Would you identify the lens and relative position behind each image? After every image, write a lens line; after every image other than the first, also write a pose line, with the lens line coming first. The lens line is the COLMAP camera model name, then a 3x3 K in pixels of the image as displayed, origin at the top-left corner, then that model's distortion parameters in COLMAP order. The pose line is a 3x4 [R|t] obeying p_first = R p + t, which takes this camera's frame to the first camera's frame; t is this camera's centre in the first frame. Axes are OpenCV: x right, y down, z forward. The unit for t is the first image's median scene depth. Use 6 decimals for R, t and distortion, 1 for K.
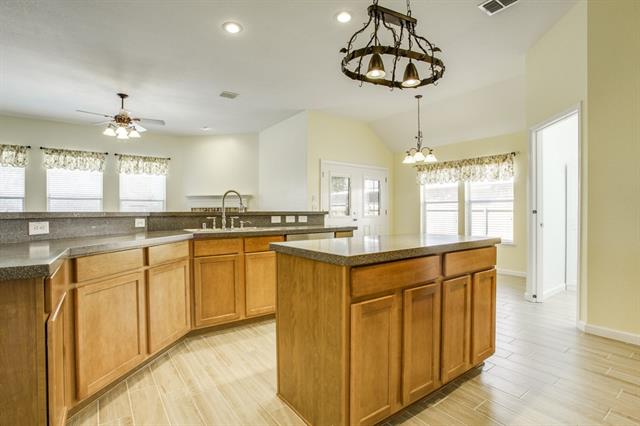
lens RADIAL K [[310.7, 0, 314.0], [0, 310.7, 213.5], [0, 0, 1]] dist [-0.057639, 0.023378]
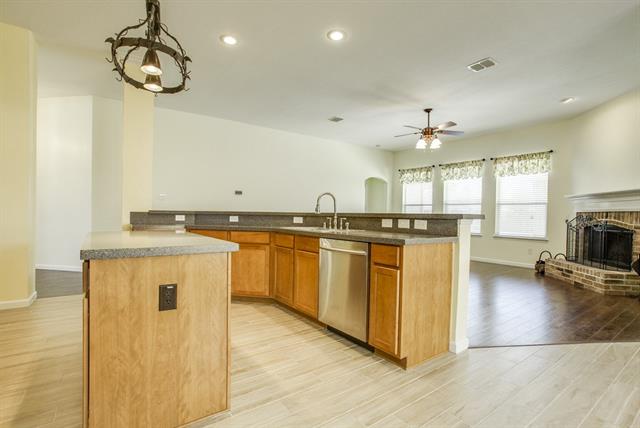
lens RADIAL K [[310.7, 0, 314.0], [0, 310.7, 214.5], [0, 0, 1]] dist [-0.057639, 0.023378]
pose [[0.006598, 0.002873, -0.999974, 0.426952], [-0.023436, 0.999722, 0.002718, -0.000654], [0.999704, 0.023418, 0.006663, 0.506436]]
